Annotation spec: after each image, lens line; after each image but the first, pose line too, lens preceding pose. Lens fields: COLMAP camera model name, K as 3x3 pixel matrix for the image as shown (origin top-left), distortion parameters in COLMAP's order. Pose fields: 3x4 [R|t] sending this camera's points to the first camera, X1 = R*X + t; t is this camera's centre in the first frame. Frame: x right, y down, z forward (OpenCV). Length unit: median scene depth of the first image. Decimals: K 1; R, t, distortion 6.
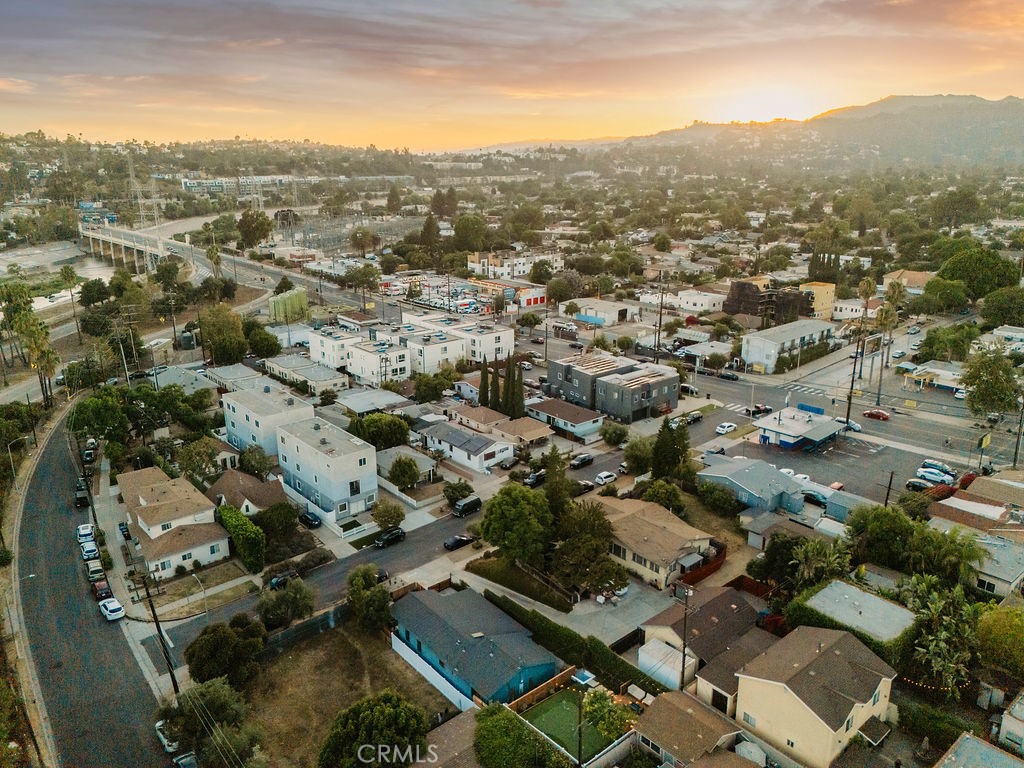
lens RADIAL K [[716.5, 0, 511.0], [0, 716.5, 381.4], [0, 0, 1]] dist [0.006850, 0.000518]
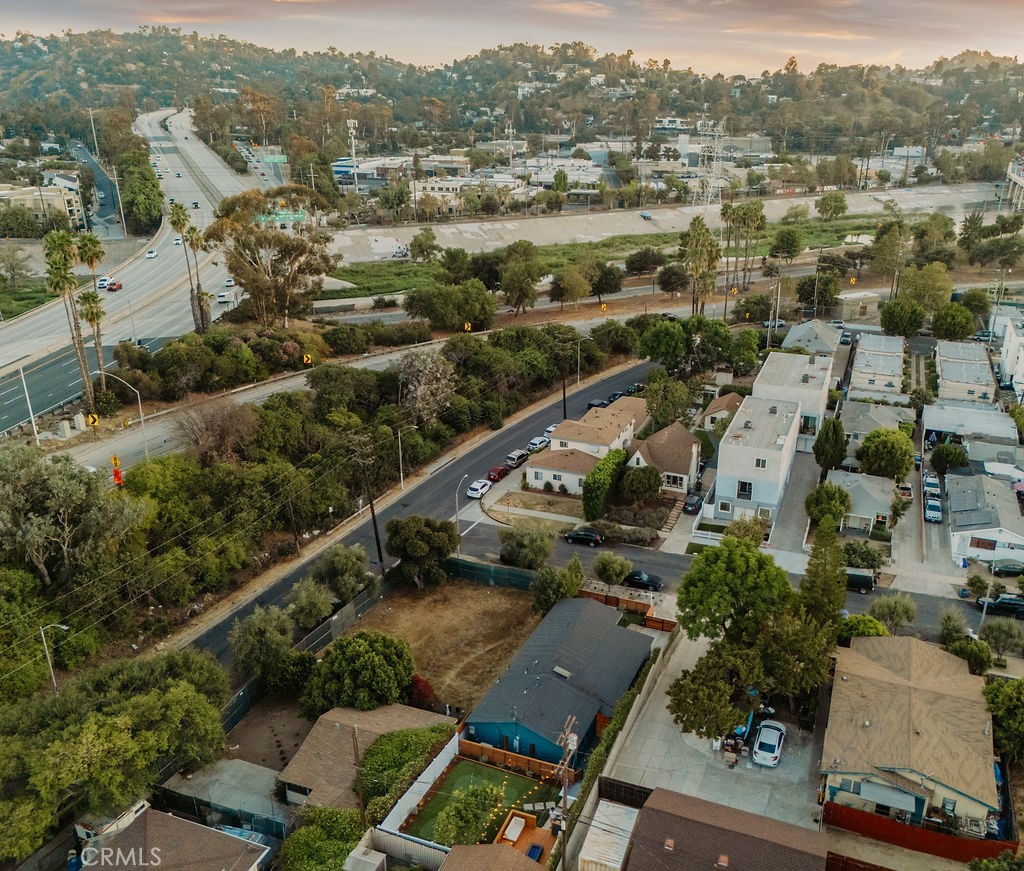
lens RADIAL K [[816.5, 0, 512.2], [0, 816.5, 439.5], [0, 0, 1]] dist [0.060180, 0.003292]
pose [[0.481748, 0.341651, -0.806966, 0.397047], [-0.259269, 0.935210, 0.241166, -0.059322], [0.837077, 0.093040, 0.539115, 0.317390]]
